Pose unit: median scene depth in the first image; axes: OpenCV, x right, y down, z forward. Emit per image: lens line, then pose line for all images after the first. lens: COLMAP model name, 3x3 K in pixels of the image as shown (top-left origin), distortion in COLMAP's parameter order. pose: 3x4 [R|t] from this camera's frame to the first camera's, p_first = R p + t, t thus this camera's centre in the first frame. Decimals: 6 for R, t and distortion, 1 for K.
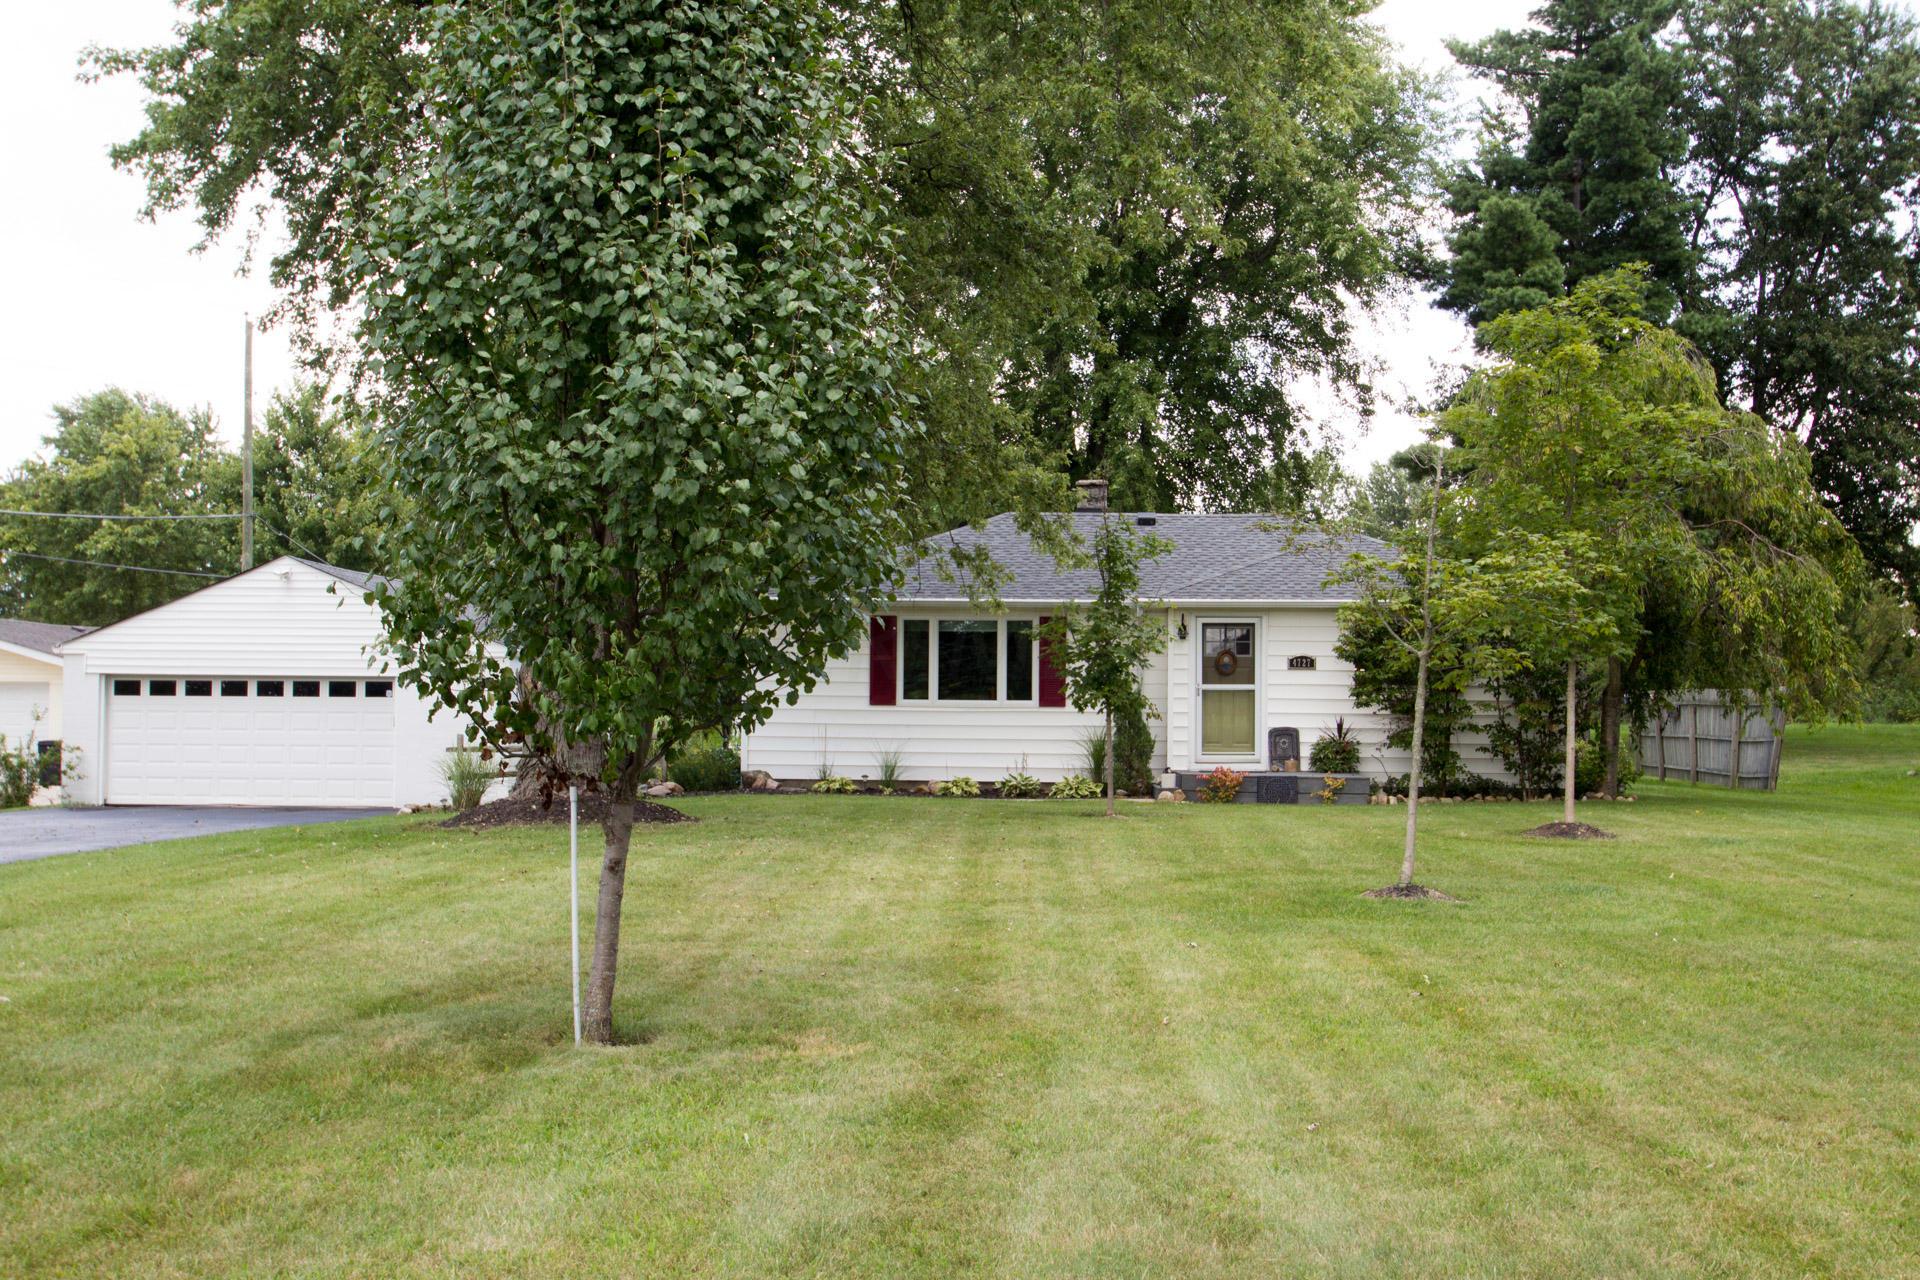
lens RADIAL K [[2073.8, 0, 960.0], [0, 2073.8, 640.0], [0, 0, 1]] dist [-0.043986, -0.006115]
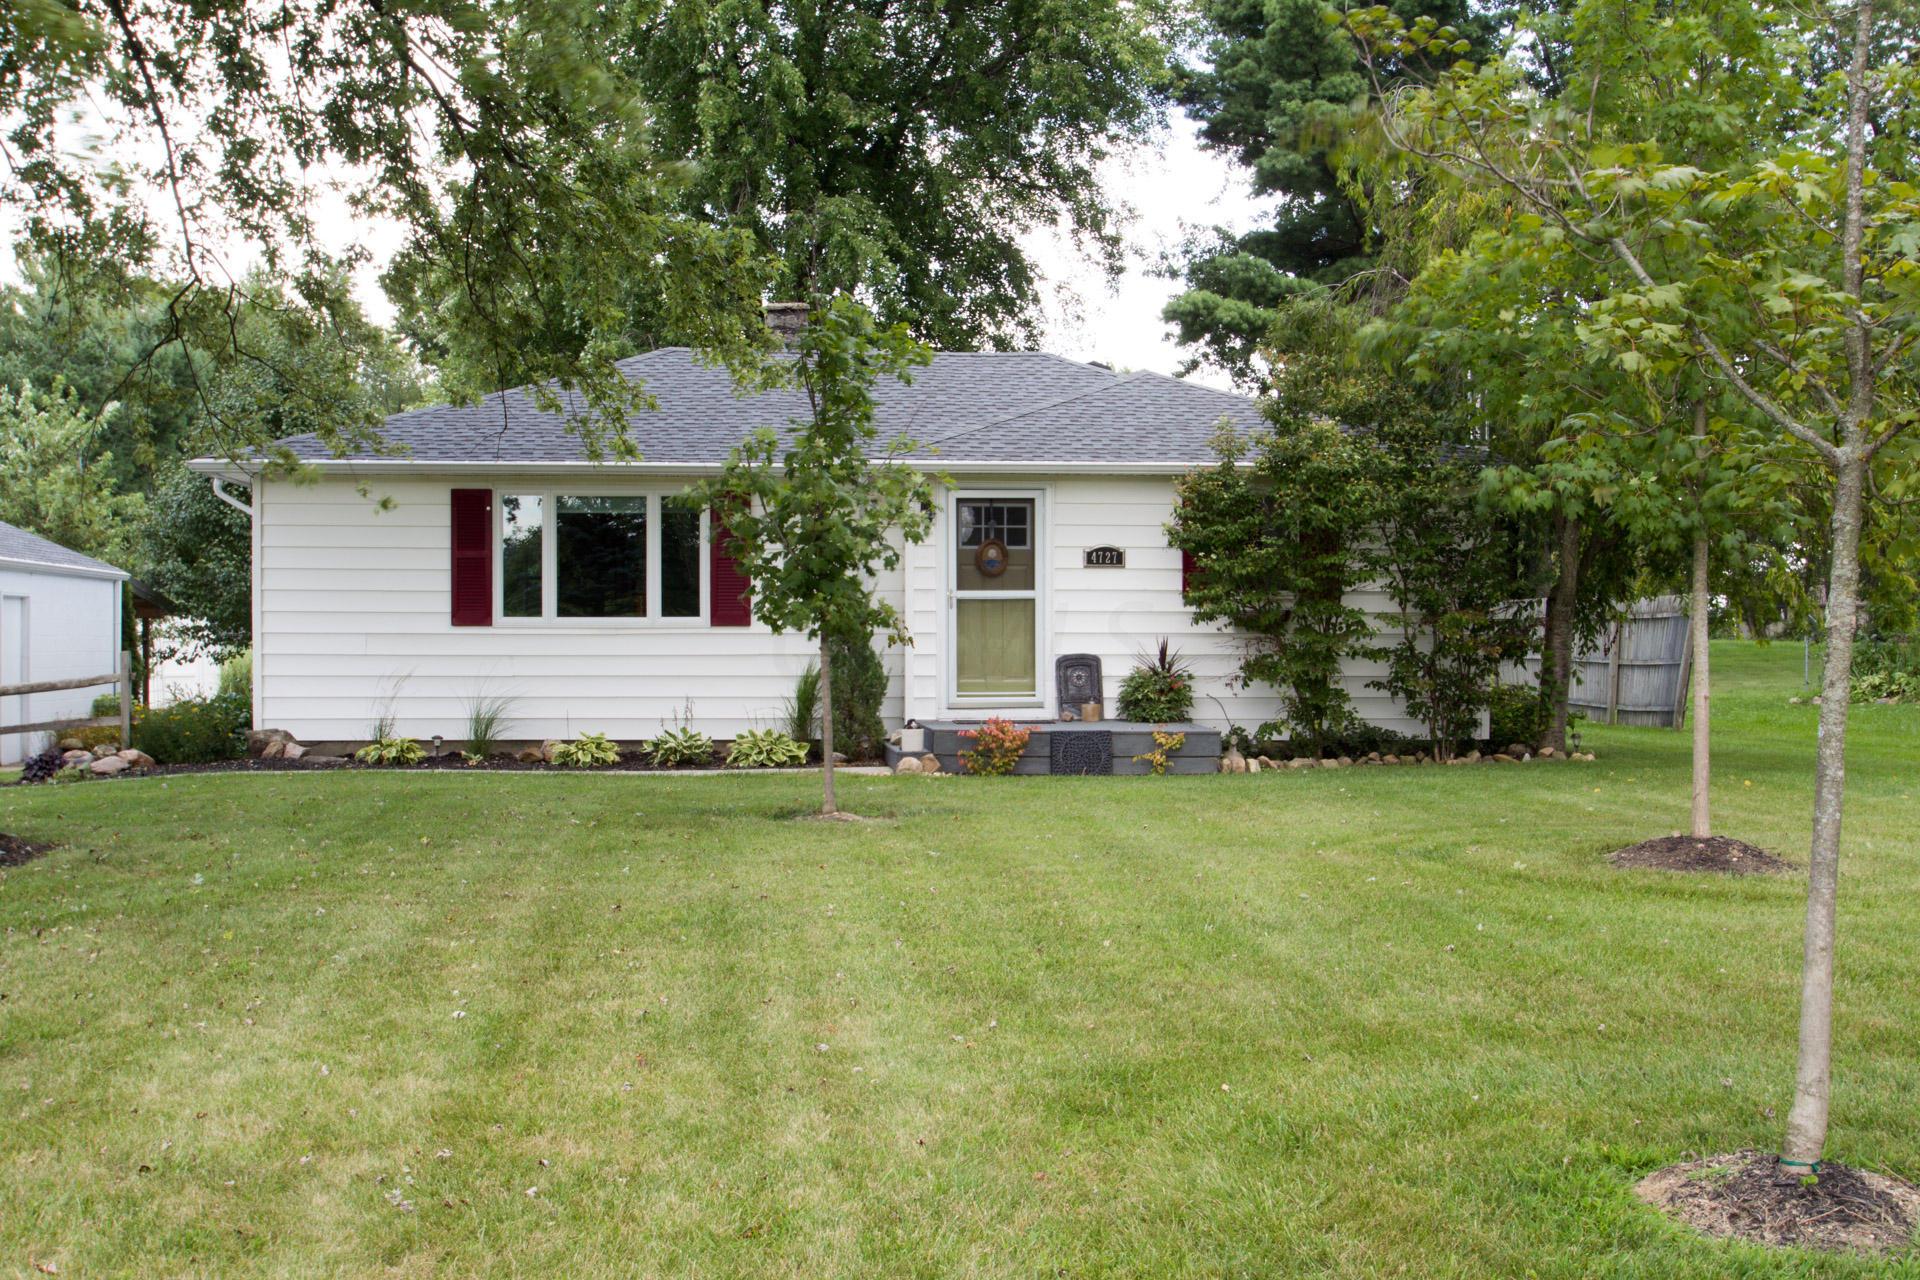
lens RADIAL K [[2028.3, 0, 958.8], [0, 2028.3, 675.5], [0, 0, 1]] dist [-0.121925, -0.000331]
pose [[0.988596, -0.011602, 0.150144, 0.019738], [0.003032, 0.998359, 0.057182, 0.011526], [-0.150561, -0.056075, 0.987009, 0.359536]]
